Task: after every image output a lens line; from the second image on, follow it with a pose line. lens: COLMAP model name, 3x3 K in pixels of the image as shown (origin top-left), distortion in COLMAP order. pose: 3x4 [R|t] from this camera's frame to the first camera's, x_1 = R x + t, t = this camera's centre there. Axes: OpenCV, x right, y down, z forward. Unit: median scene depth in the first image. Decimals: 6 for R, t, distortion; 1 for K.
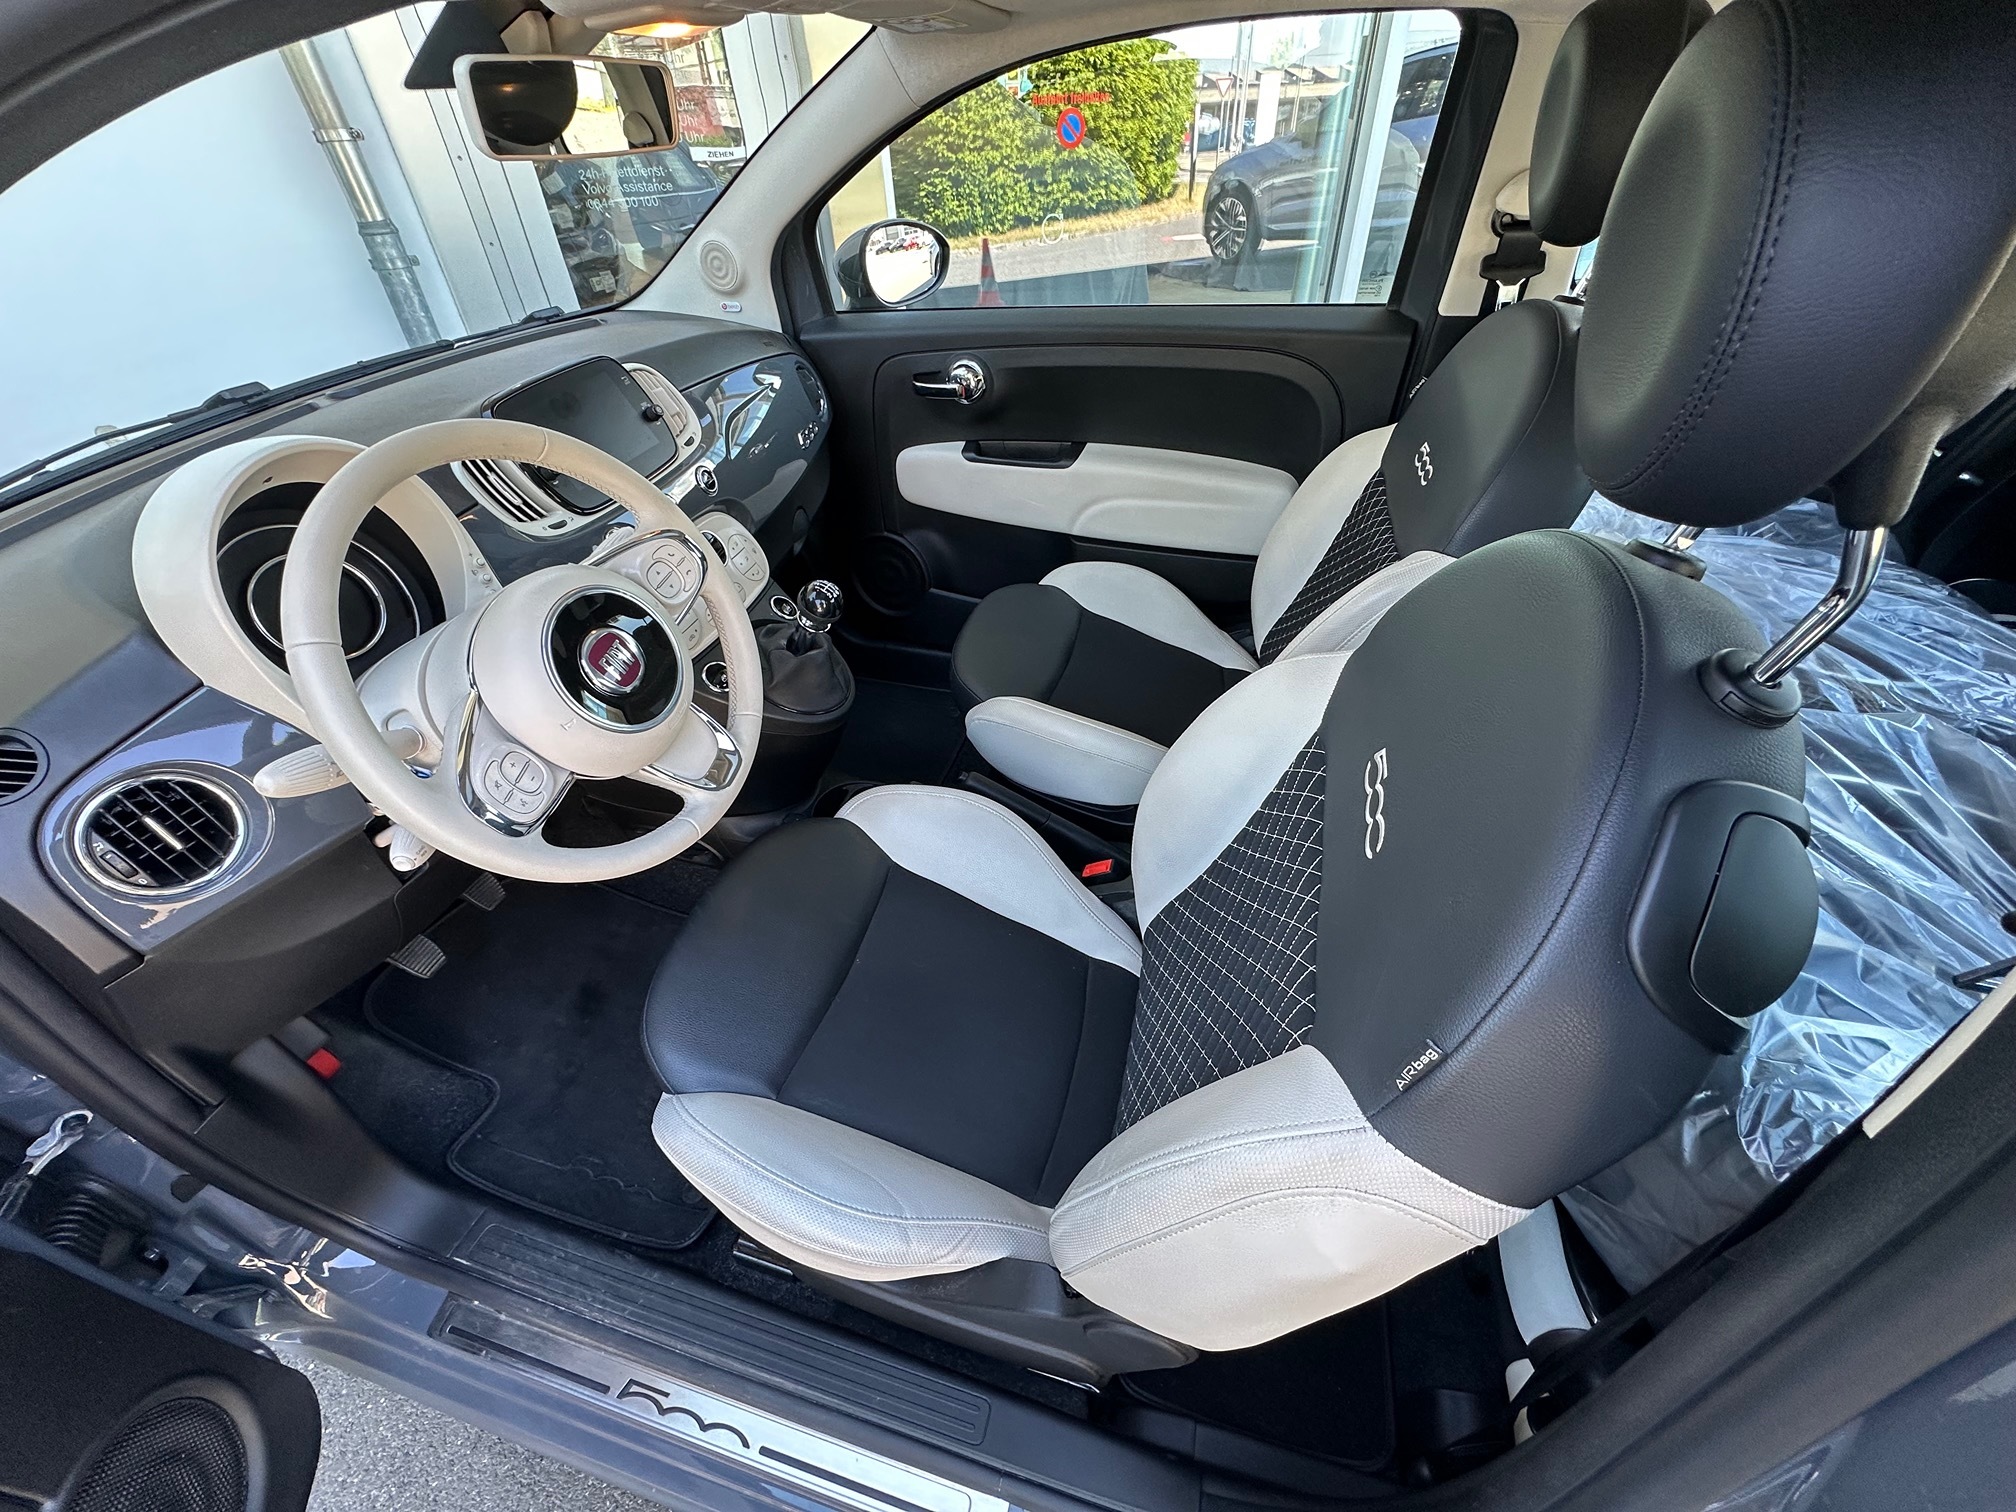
lens RADIAL K [[798.7, 0, 1008.0], [0, 798.7, 756.0], [0, 0, 1]] dist [-0.005103, 0.000502]
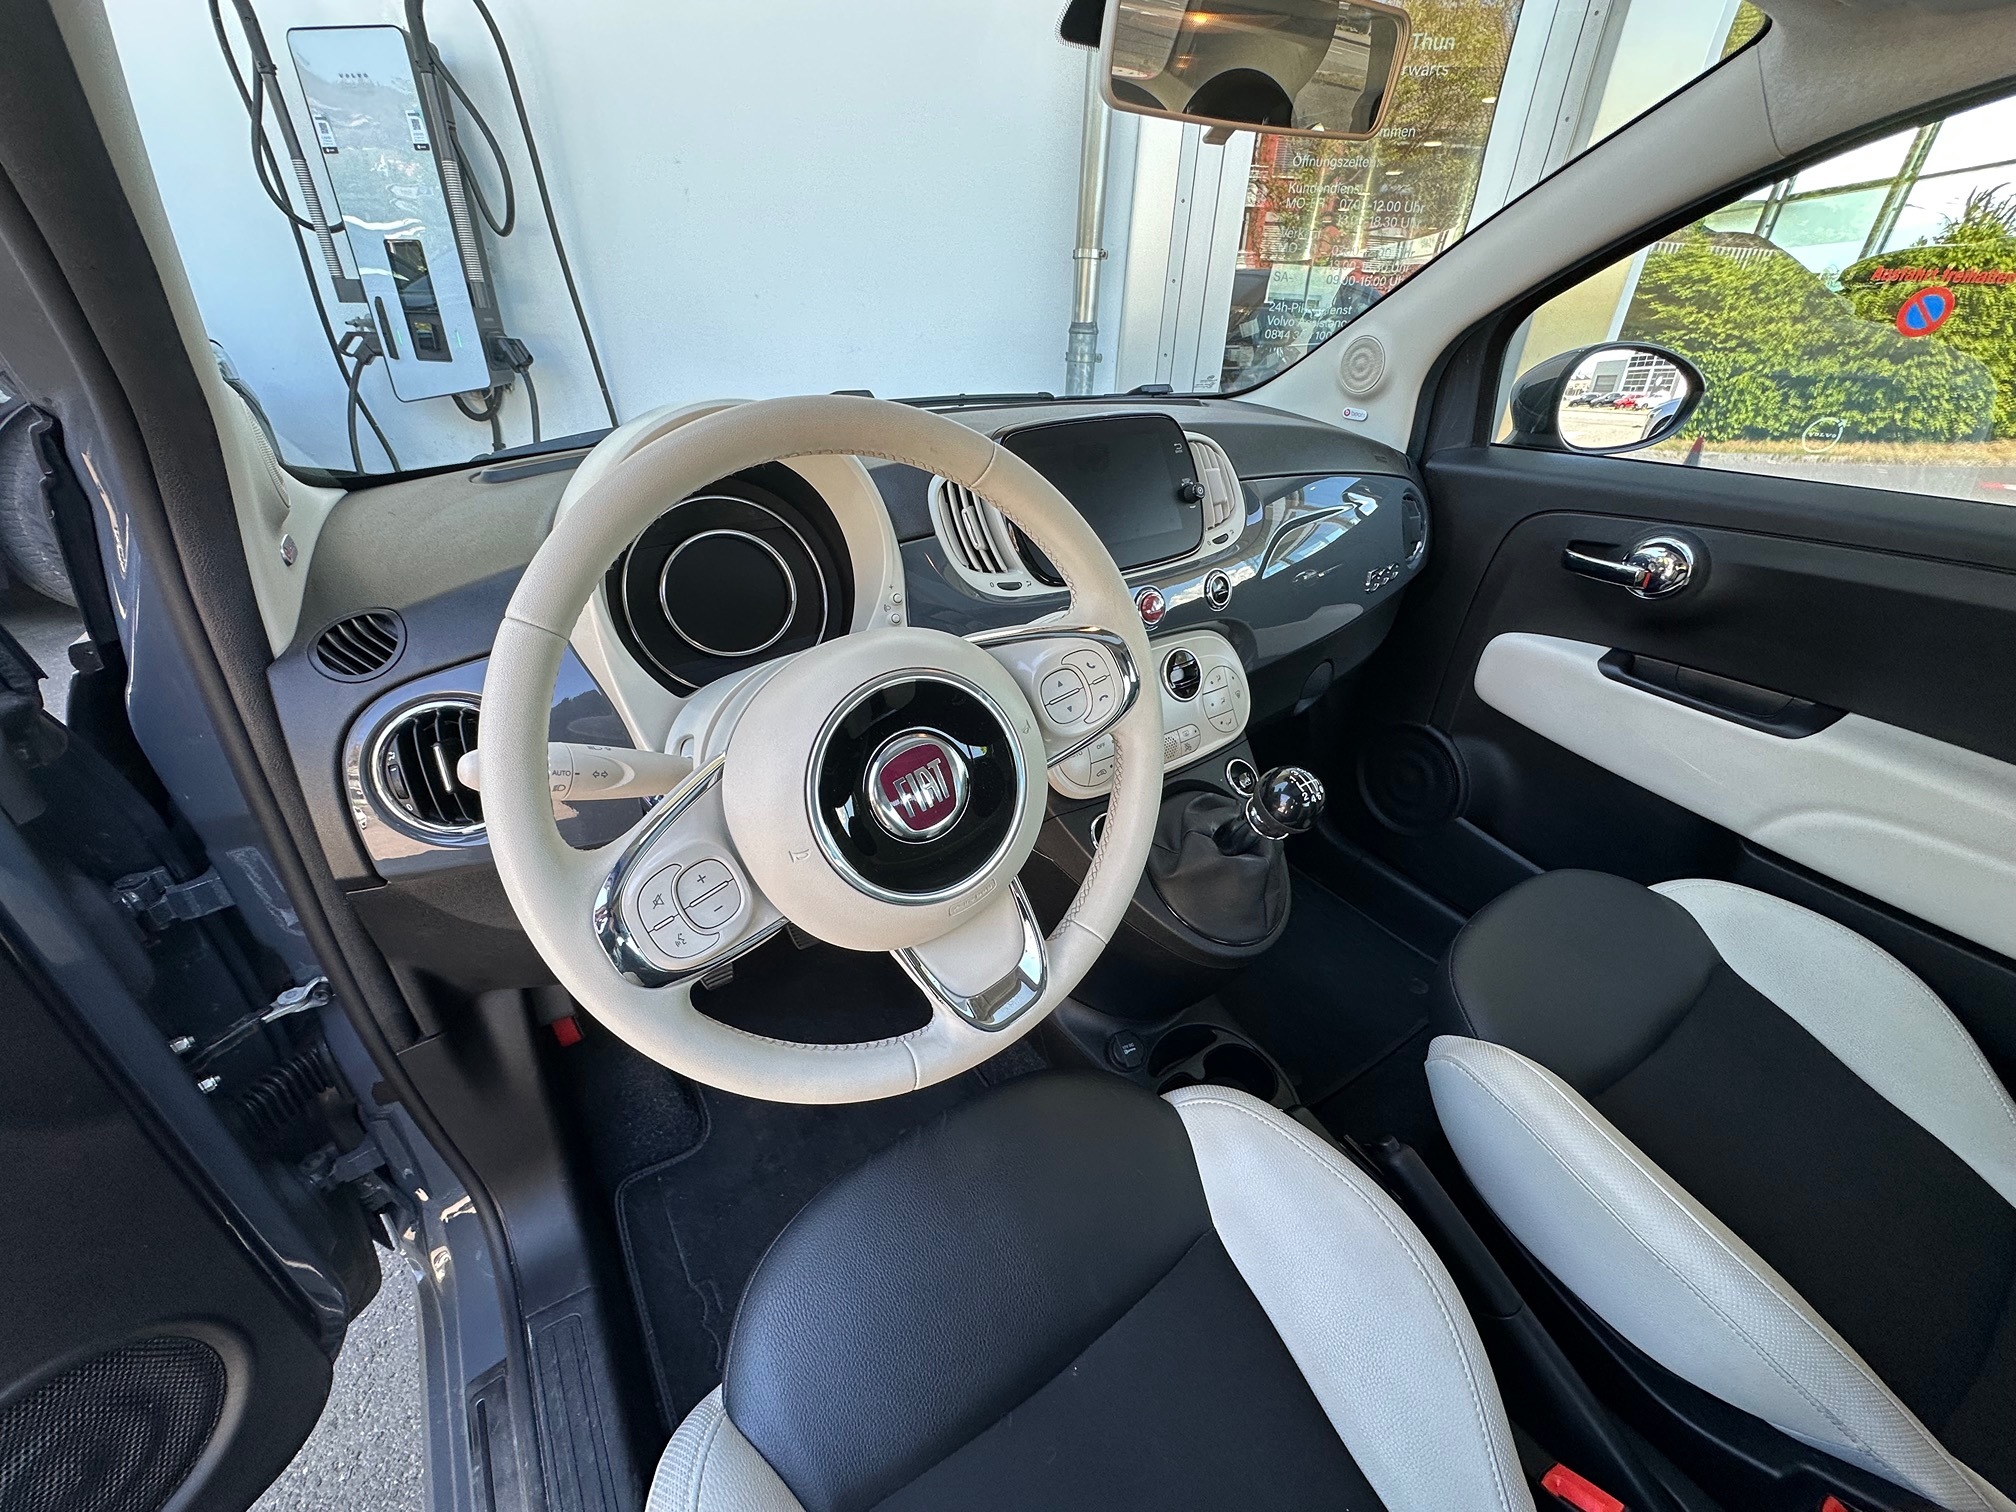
lens RADIAL K [[812.2, 0, 1008.0], [0, 812.2, 756.0], [0, 0, 1]] dist [-0.002180, 0.000243]
pose [[0.762066, 0.371341, -0.530435, -0.063626], [-0.449838, 0.892858, -0.021212, -0.097796], [0.465726, 0.254775, 0.847460, 0.291109]]
